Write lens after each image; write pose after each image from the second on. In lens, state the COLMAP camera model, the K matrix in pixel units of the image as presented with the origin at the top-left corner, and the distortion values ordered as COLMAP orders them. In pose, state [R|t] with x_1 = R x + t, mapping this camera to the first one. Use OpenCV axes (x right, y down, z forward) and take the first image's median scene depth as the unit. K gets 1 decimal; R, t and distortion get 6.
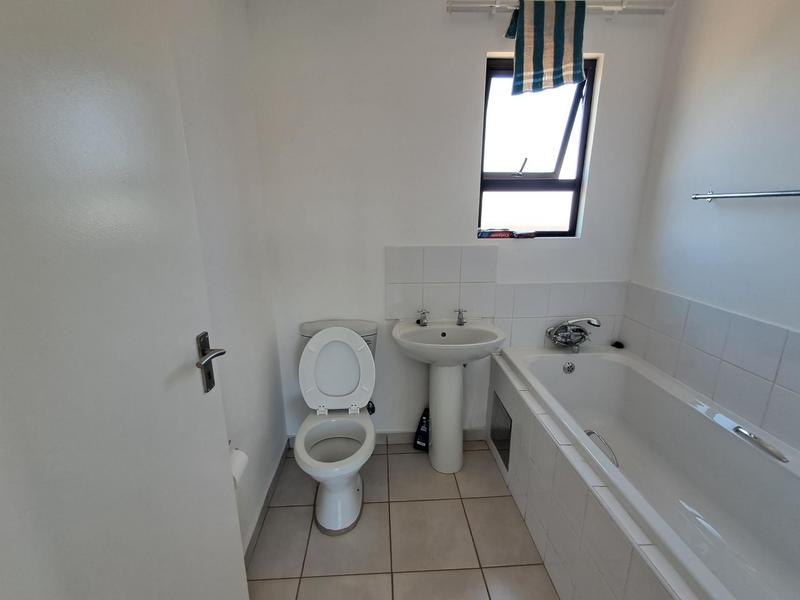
lens RADIAL K [[365.2, 0, 397.4], [0, 365.2, 303.2], [0, 0, 1]] dist [0.002354, 0.000841]
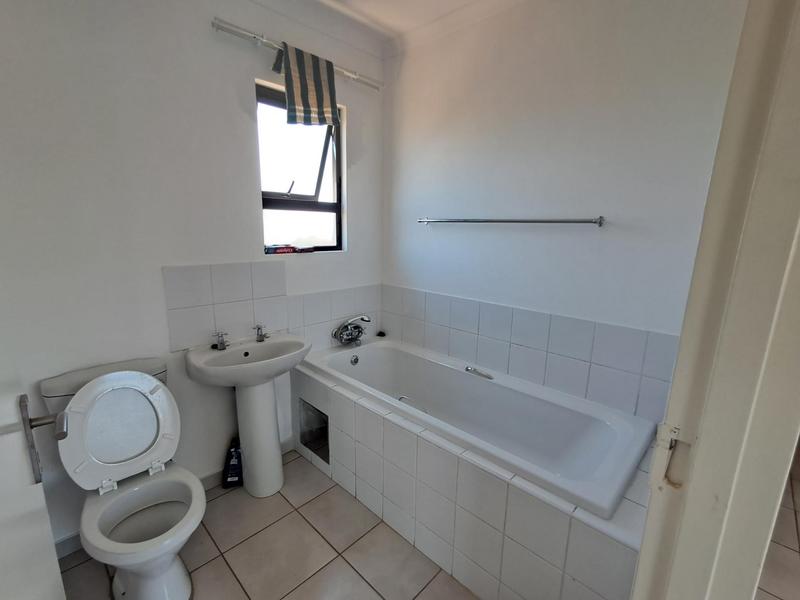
lens RADIAL K [[365.2, 0, 397.4], [0, 365.2, 303.2], [0, 0, 1]] dist [0.002354, 0.000841]
pose [[0.737483, -0.122061, 0.664244, -0.200526], [0.155330, 0.987821, 0.009065, 0.006206], [-0.657261, 0.096492, 0.747461, 0.005888]]
